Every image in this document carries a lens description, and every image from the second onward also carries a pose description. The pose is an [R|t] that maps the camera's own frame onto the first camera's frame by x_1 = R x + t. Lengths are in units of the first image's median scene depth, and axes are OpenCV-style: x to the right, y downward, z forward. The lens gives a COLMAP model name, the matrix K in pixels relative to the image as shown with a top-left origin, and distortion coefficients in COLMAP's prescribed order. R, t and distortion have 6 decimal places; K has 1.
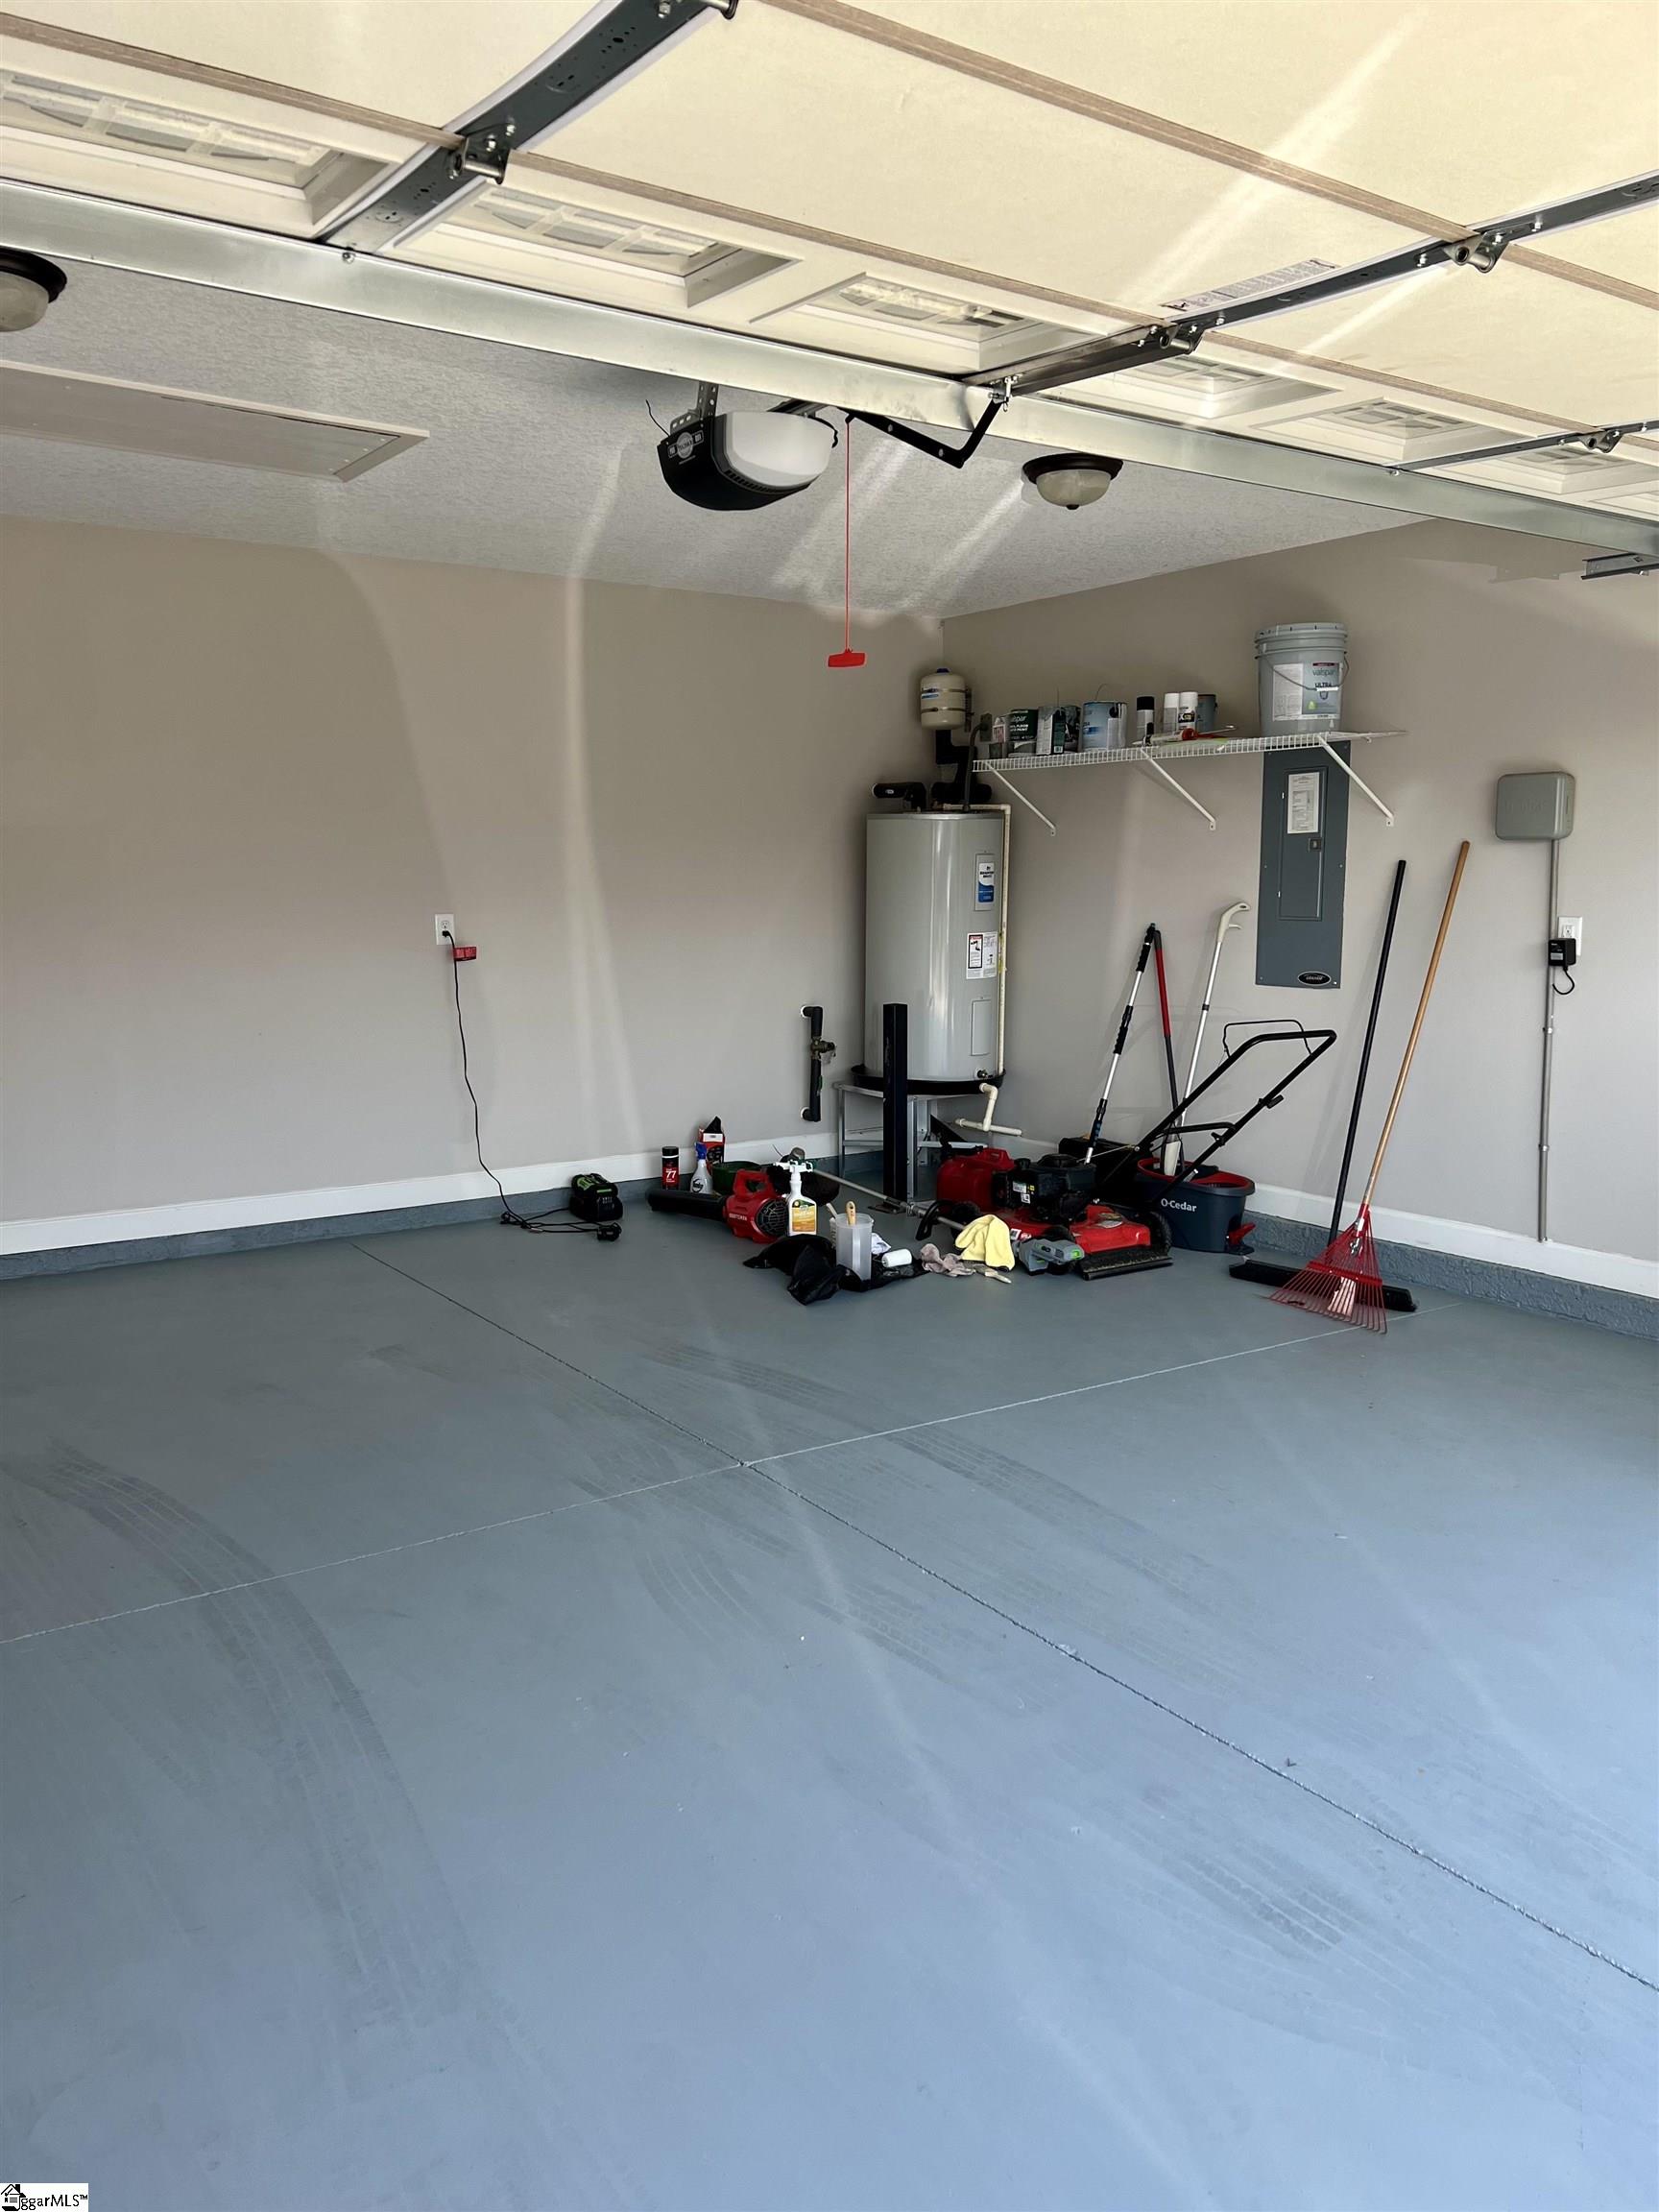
lens RADIAL K [[1656.8, 0, 840.7], [0, 1656.8, 1112.1], [0, 0, 1]] dist [0.050896, -0.056903]
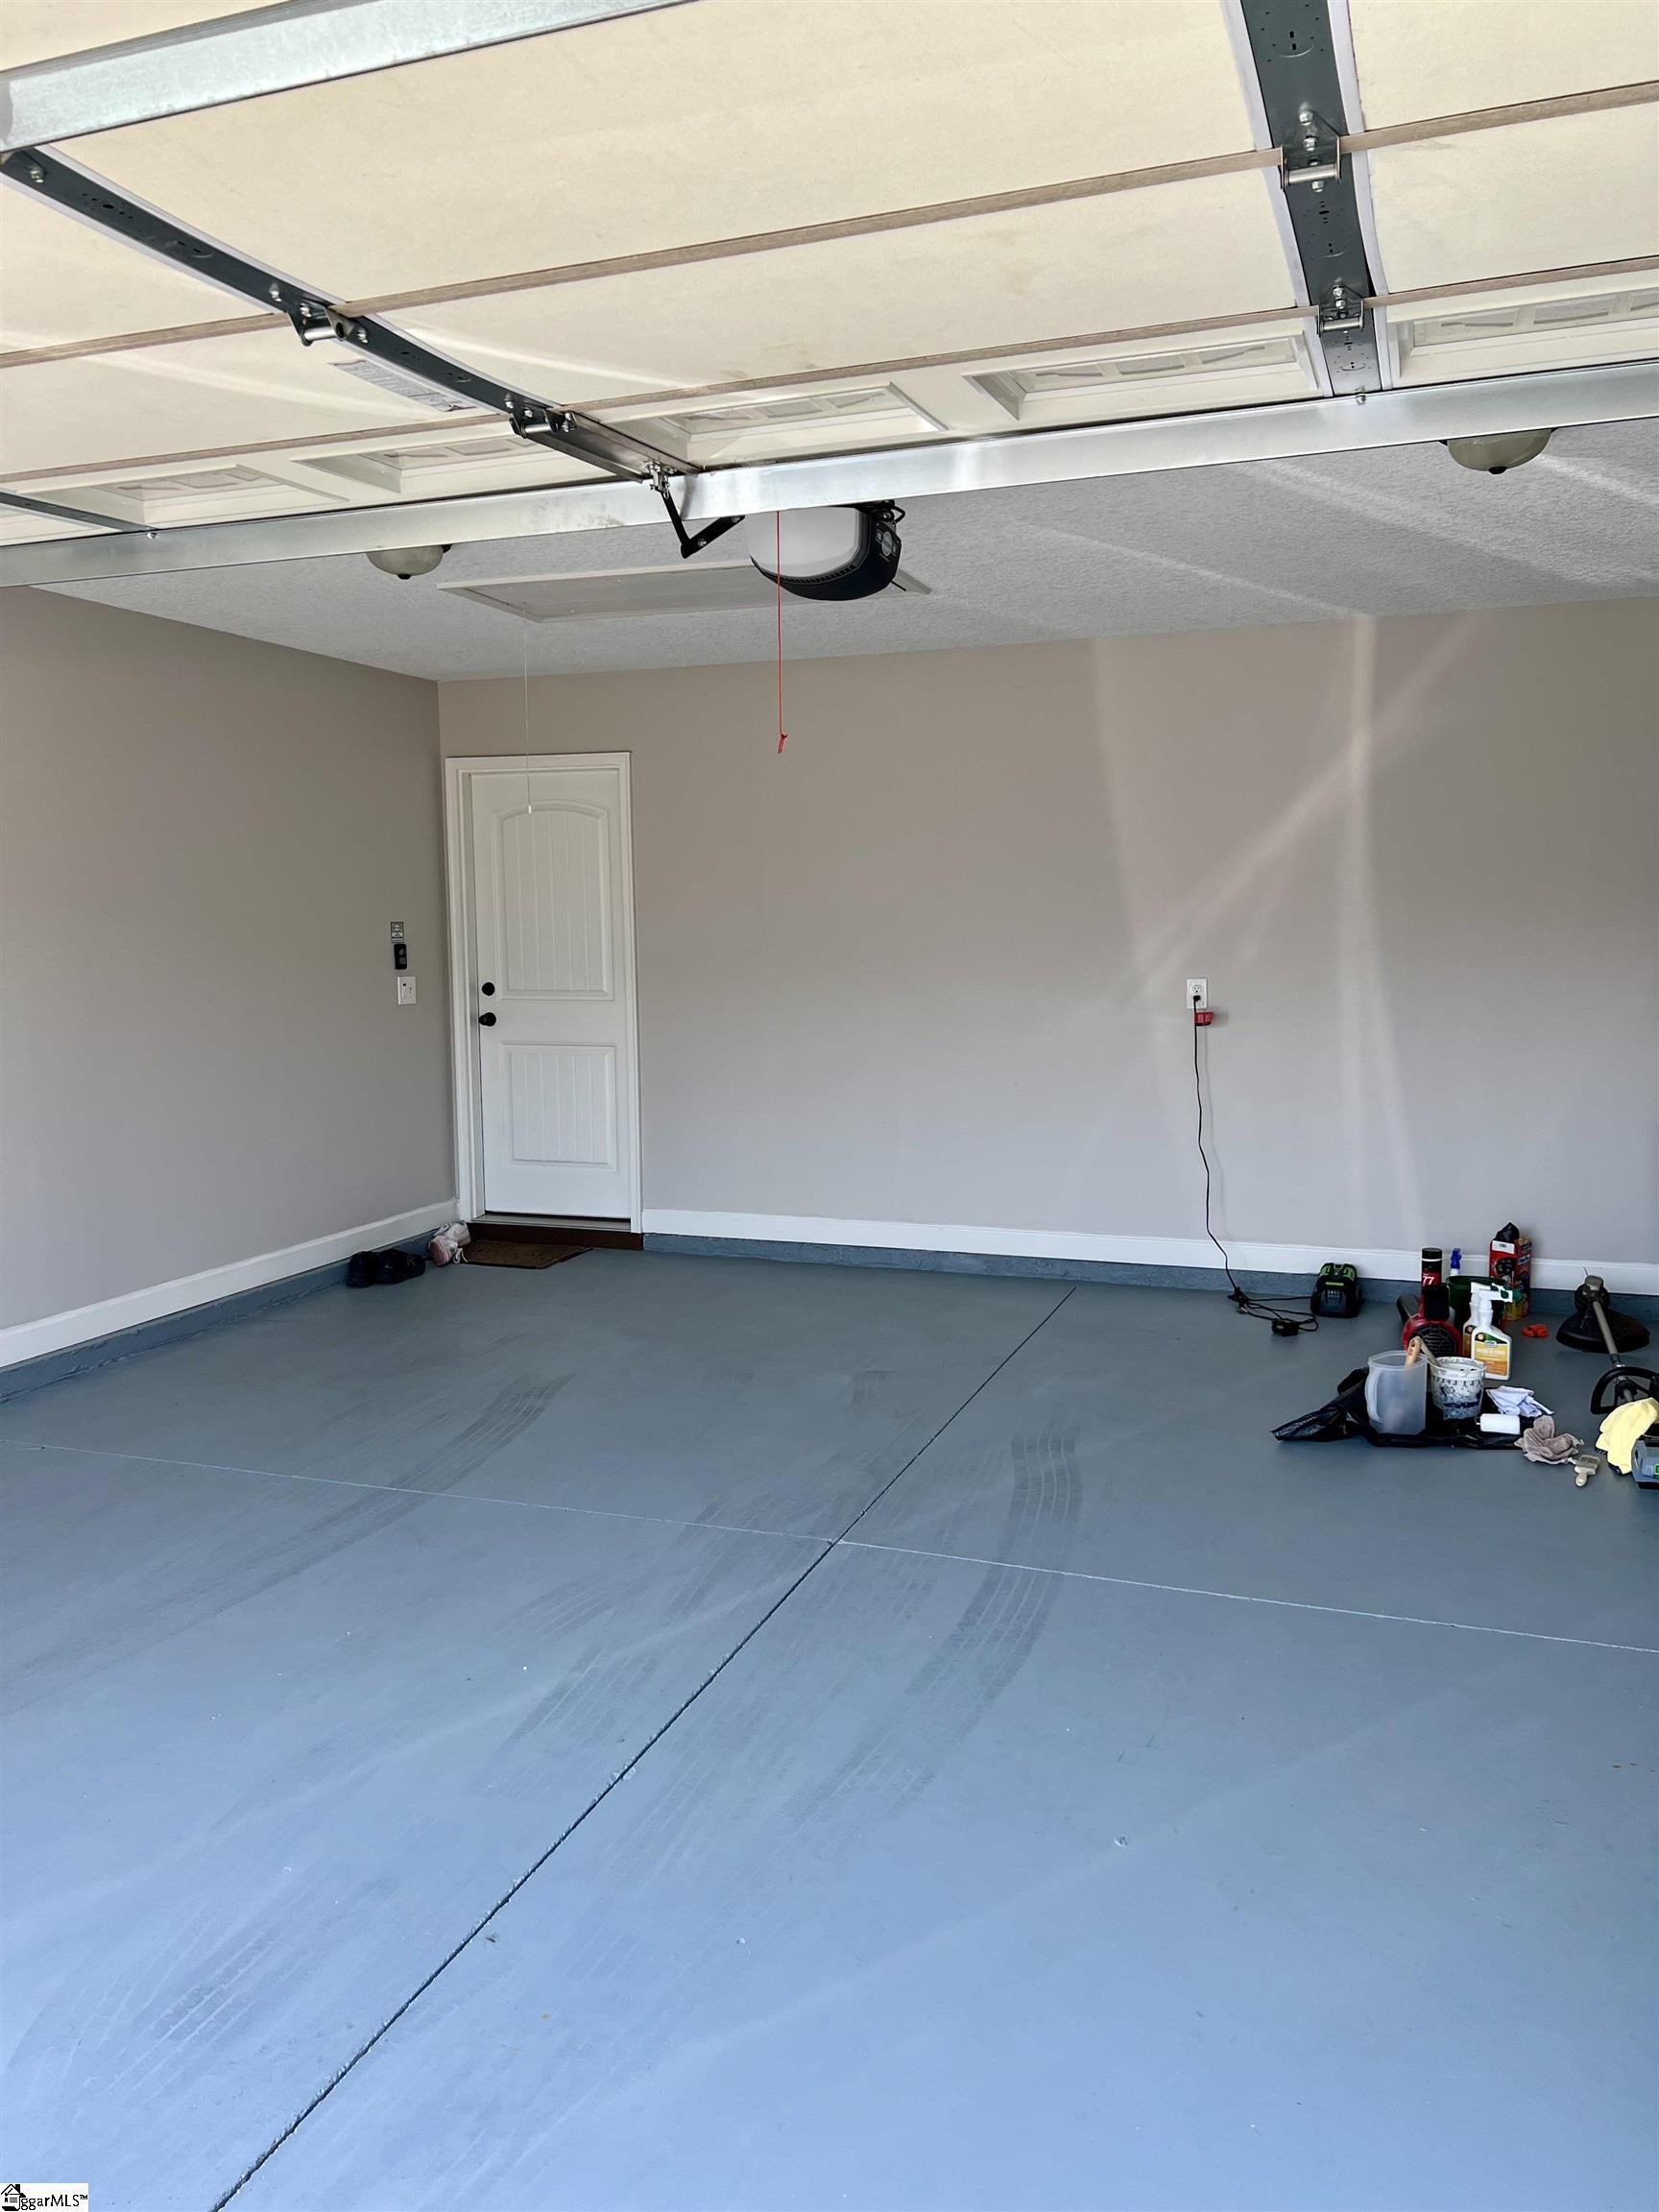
lens RADIAL K [[1665.9, 0, 827.7], [0, 1665.9, 1167.5], [0, 0, 1]] dist [0.058139, -0.000819]
pose [[0.582689, 0.117646, -0.804135, 0.707125], [-0.107266, 0.991943, 0.067396, -0.079359], [0.805585, 0.046985, 0.590614, 0.370849]]
